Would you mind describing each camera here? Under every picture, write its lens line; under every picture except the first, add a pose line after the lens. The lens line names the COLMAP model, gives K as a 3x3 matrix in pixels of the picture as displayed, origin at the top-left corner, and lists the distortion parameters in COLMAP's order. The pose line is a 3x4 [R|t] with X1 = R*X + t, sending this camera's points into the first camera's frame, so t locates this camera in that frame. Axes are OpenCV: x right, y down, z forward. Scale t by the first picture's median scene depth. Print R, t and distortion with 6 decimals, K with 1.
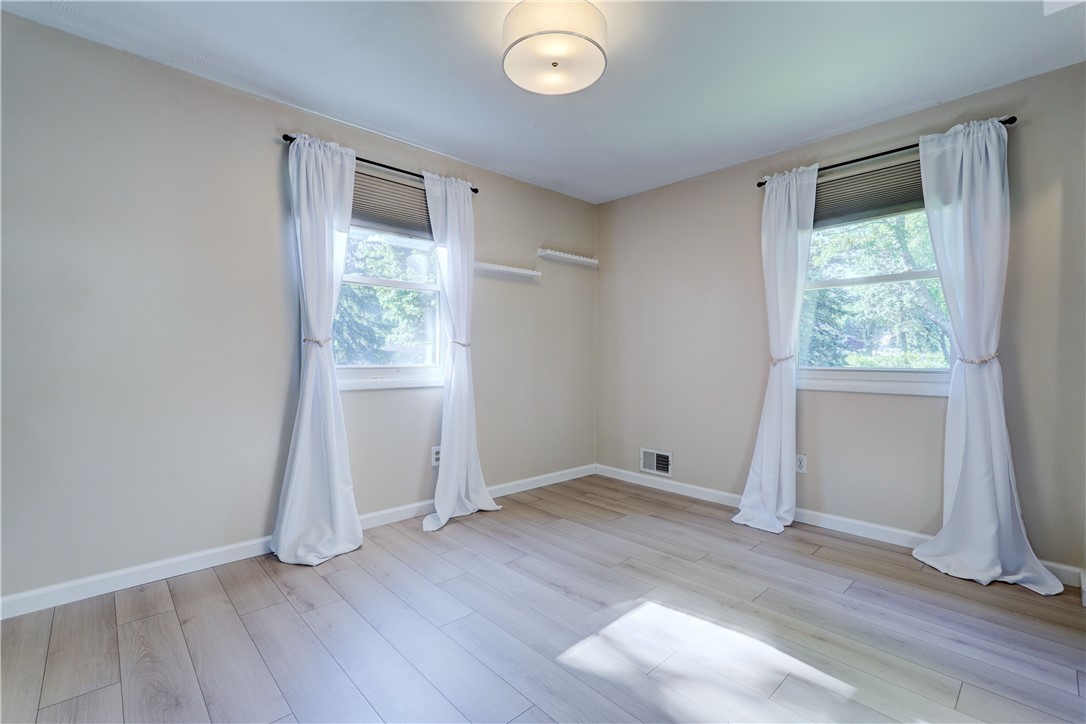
lens RADIAL K [[491.7, 0, 540.6], [0, 491.7, 384.8], [0, 0, 1]] dist [-0.006798, 0.000773]
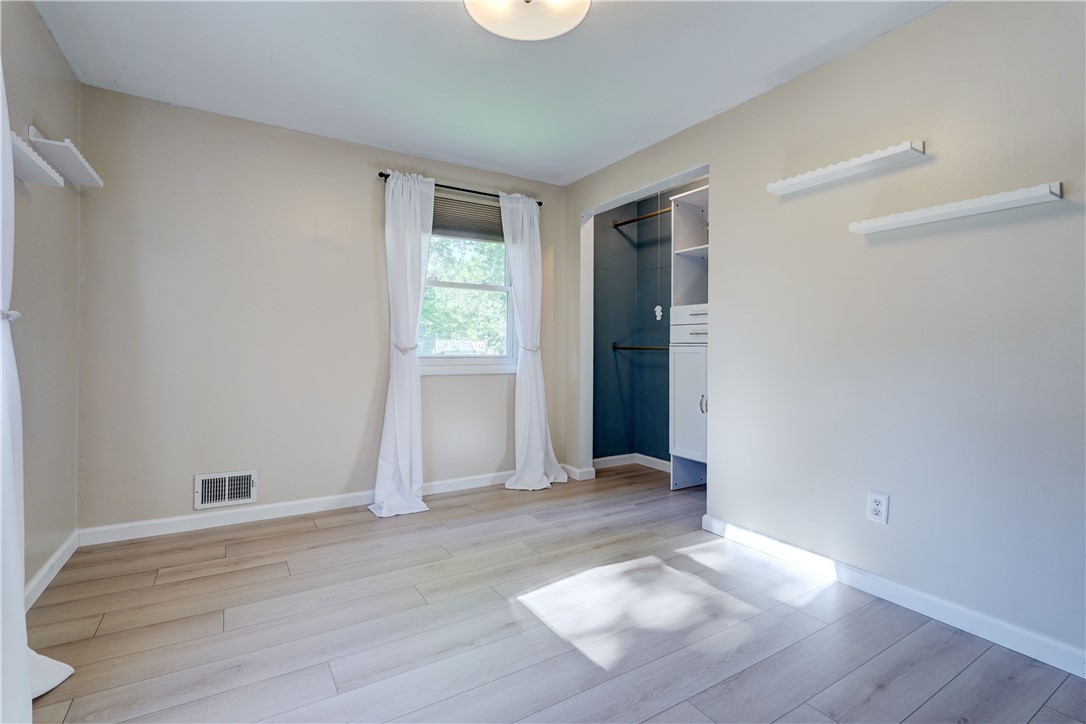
lens RADIAL K [[483.9, 0, 543.0], [0, 483.9, 362.0], [0, 0, 1]] dist [-0.009902, 0.000235]
pose [[0.198576, -0.029371, 0.979645, -0.521082], [0.049727, 0.998565, 0.019858, -0.031325], [-0.978823, 0.044771, 0.199752, 0.553138]]
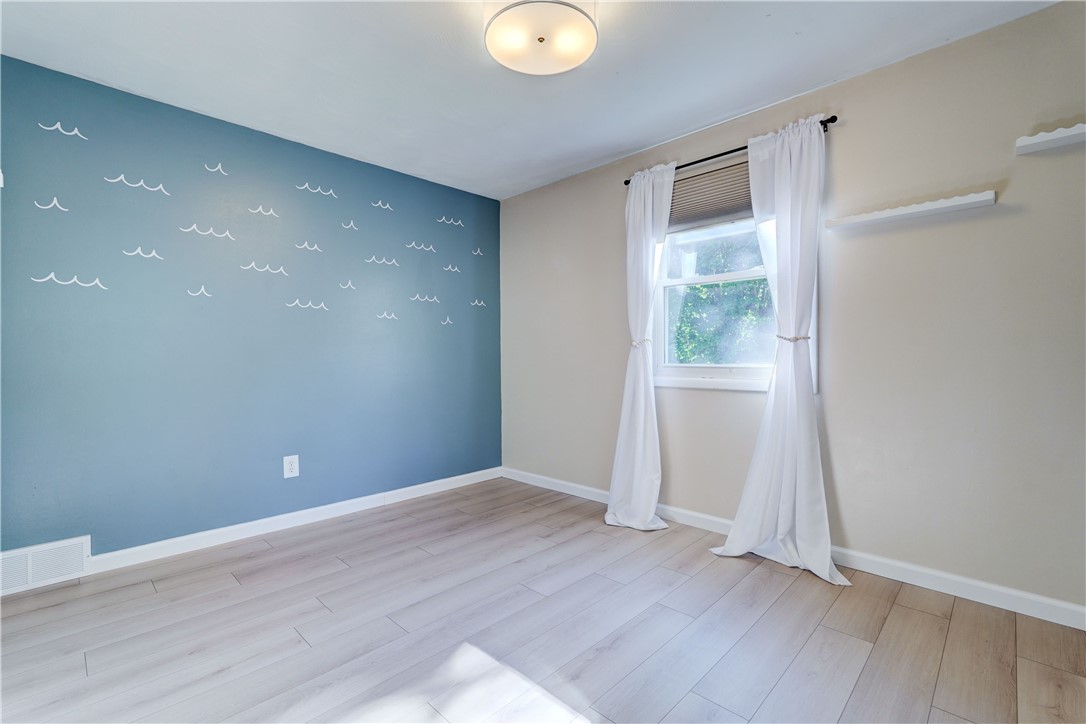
lens RADIAL K [[502.5, 0, 543.0], [0, 502.5, 362.0], [0, 0, 1]] dist [-0.006330, 0.000115]
pose [[0.014661, 0.019114, -0.999710, 0.677261], [-0.042923, 0.998908, 0.018469, -0.049030], [0.998971, 0.042640, 0.015465, 0.678349]]
